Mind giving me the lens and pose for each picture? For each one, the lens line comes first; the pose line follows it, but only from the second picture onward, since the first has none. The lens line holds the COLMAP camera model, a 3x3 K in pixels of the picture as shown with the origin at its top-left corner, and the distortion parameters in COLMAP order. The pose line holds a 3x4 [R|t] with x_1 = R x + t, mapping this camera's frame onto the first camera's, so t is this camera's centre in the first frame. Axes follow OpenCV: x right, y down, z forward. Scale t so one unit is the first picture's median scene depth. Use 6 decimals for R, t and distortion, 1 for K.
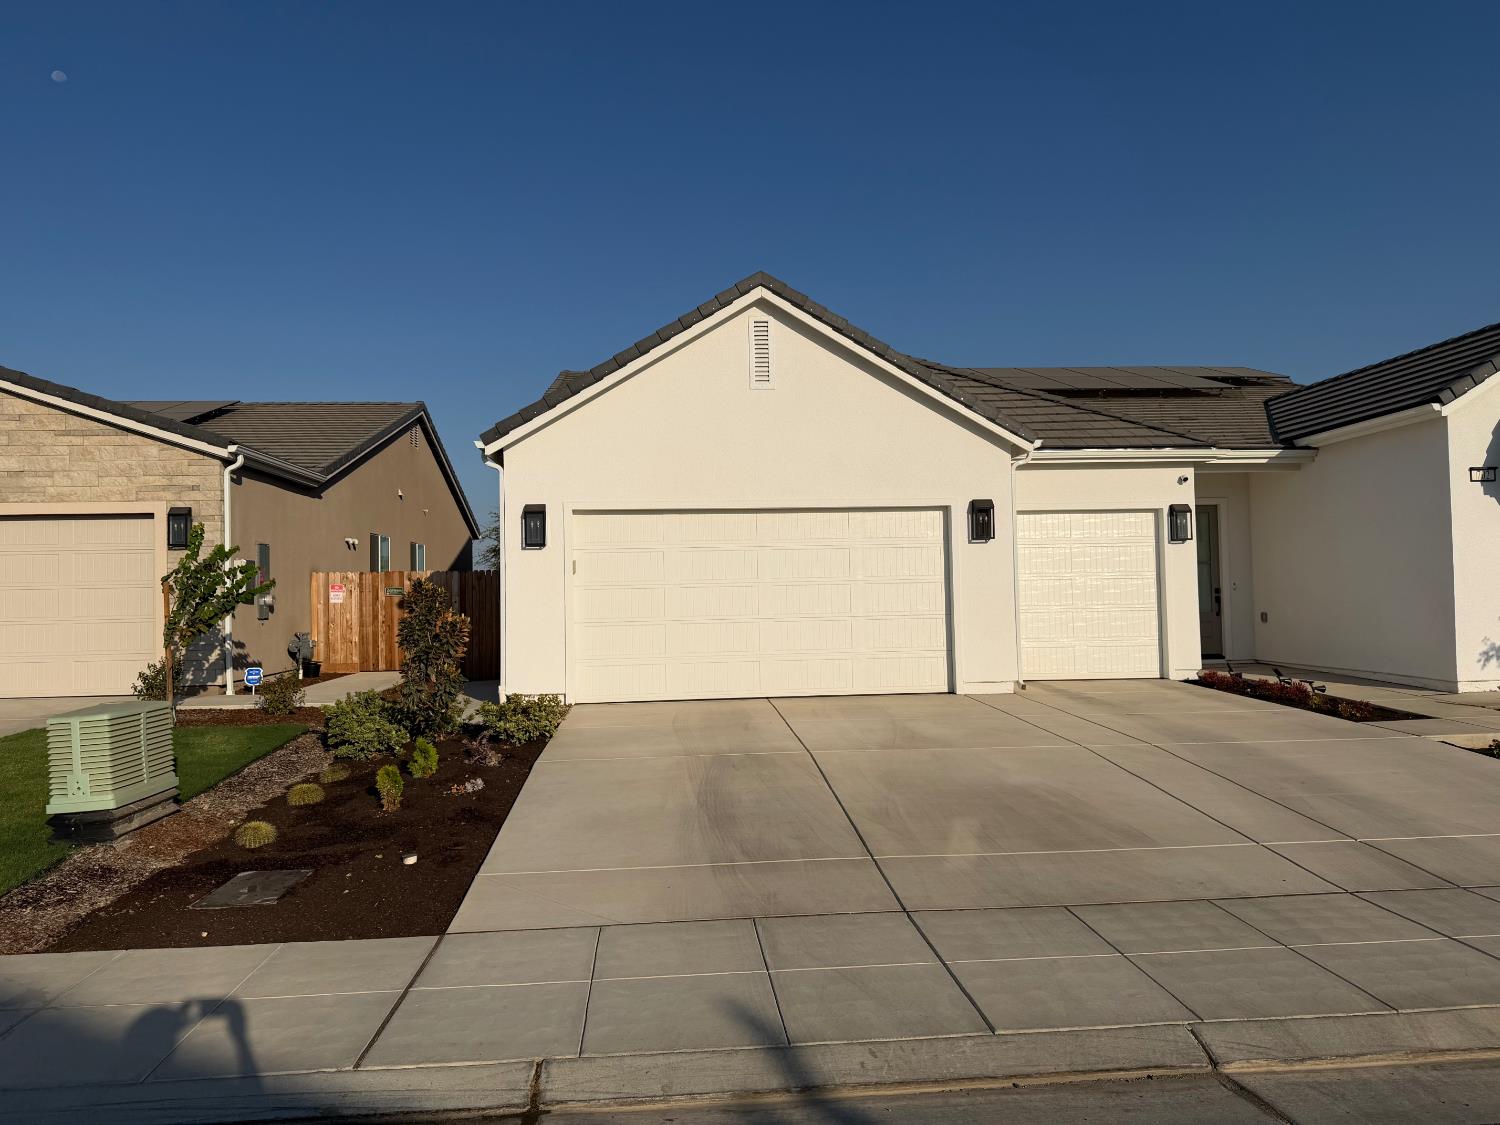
lens RADIAL K [[1034.1, 0, 750.0], [0, 1034.1, 562.5], [0, 0, 1]] dist [0.139606, -0.191723]
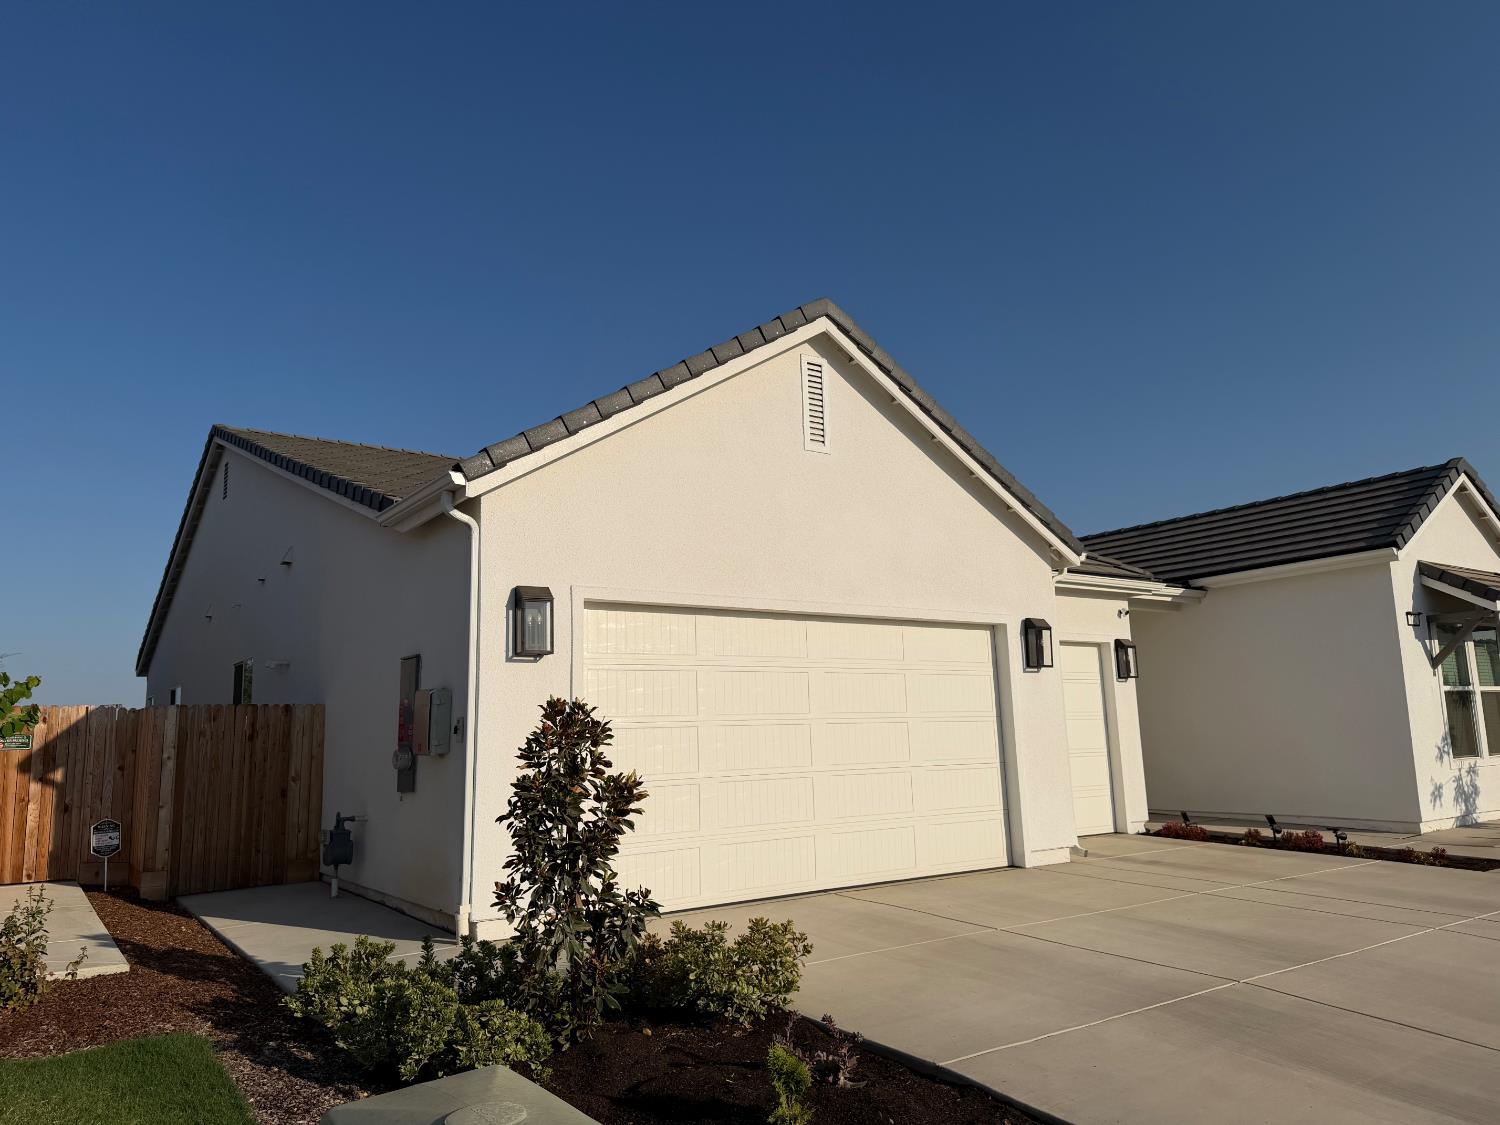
lens RADIAL K [[1034.1, 0, 750.0], [0, 1034.1, 562.5], [0, 0, 1]] dist [0.139606, -0.191723]
pose [[0.870112, 0.076448, 0.486888, -0.376815], [-0.005033, 0.989224, -0.146326, 0.017259], [-0.492828, 0.124870, 0.861120, 0.399181]]
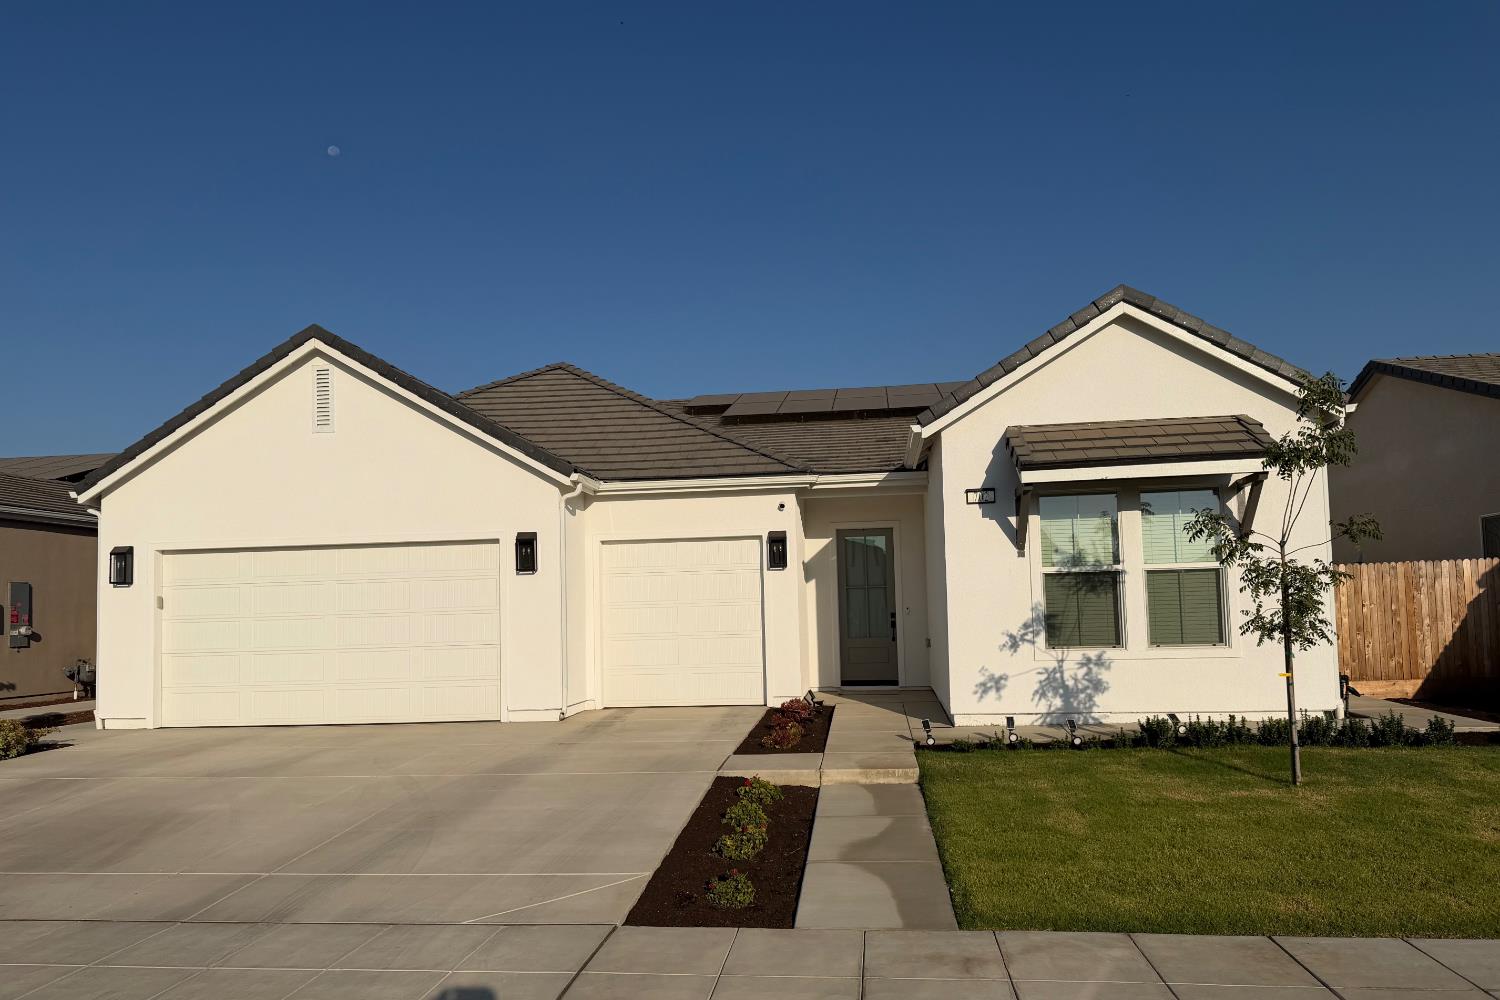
lens RADIAL K [[1032.2, 0, 750.6], [0, 1032.2, 556.3], [0, 0, 1]] dist [0.159462, -0.247791]
pose [[0.976482, -0.018044, -0.214842, 0.665304], [0.013438, 0.999648, -0.022879, -0.009979], [0.215179, 0.019454, 0.976381, 0.039372]]
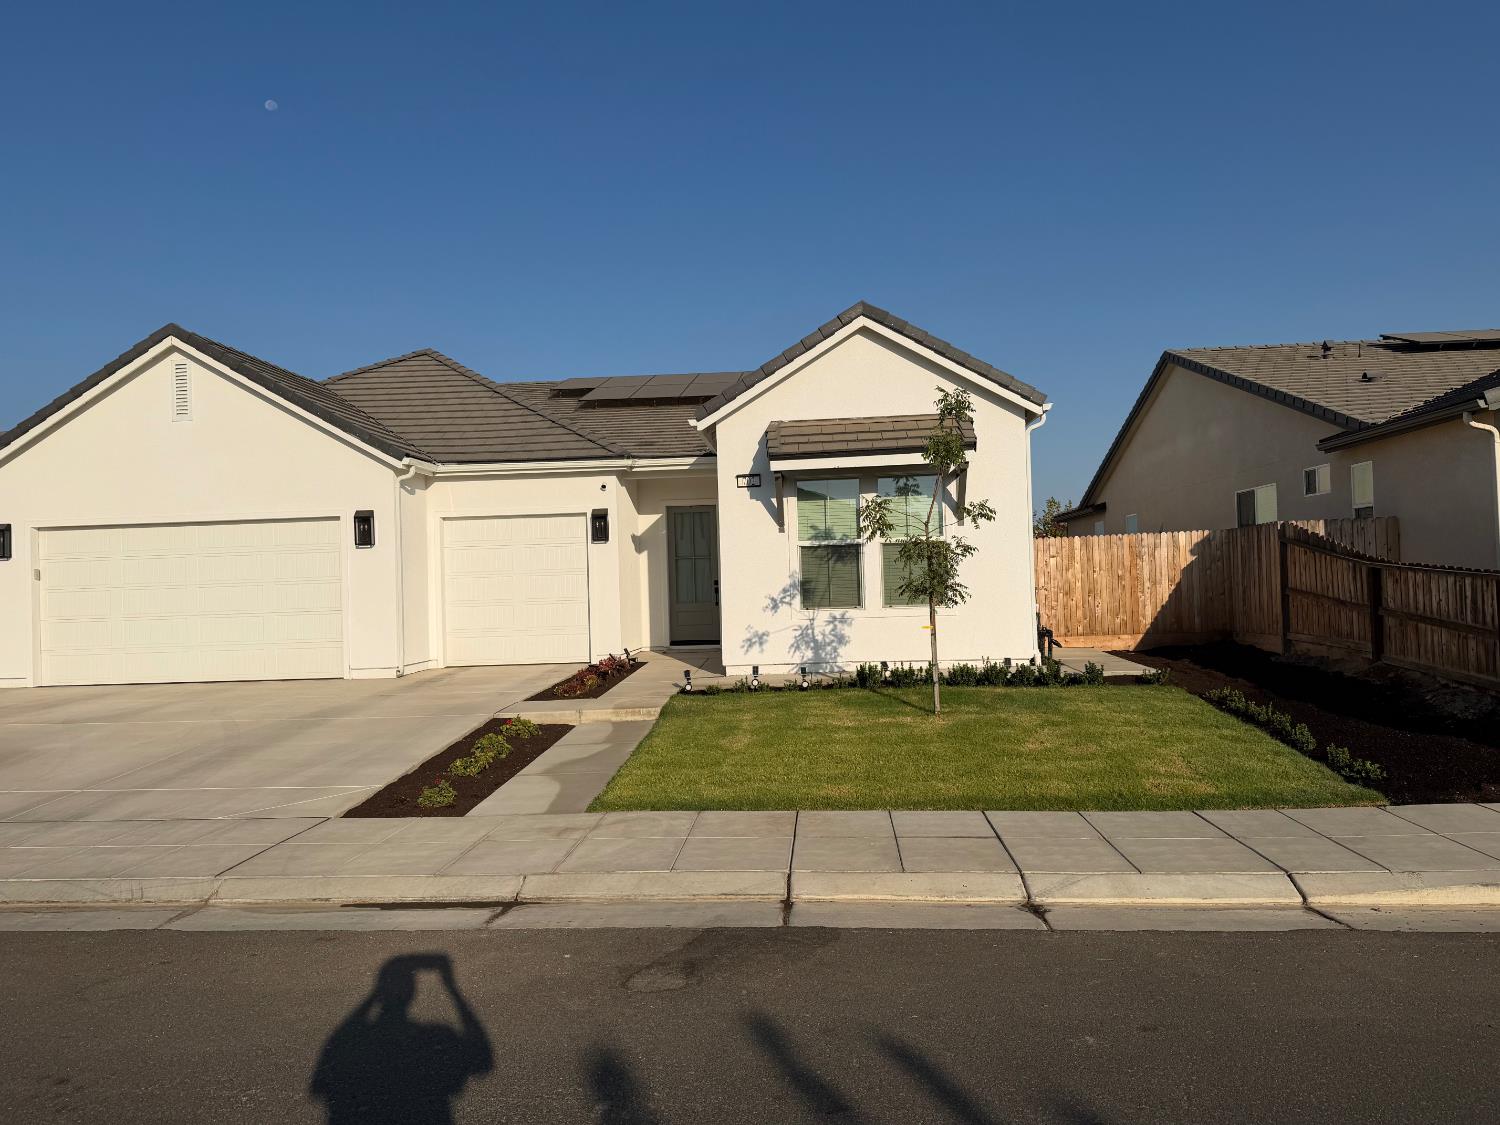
lens RADIAL K [[1034.1, 0, 750.0], [0, 1034.1, 562.5], [0, 0, 1]] dist [0.139606, -0.191723]
pose [[0.984382, -0.014893, -0.175415, 0.852538], [0.017766, 0.999732, 0.014817, -0.012320], [0.175147, -0.017702, 0.984383, -0.076375]]
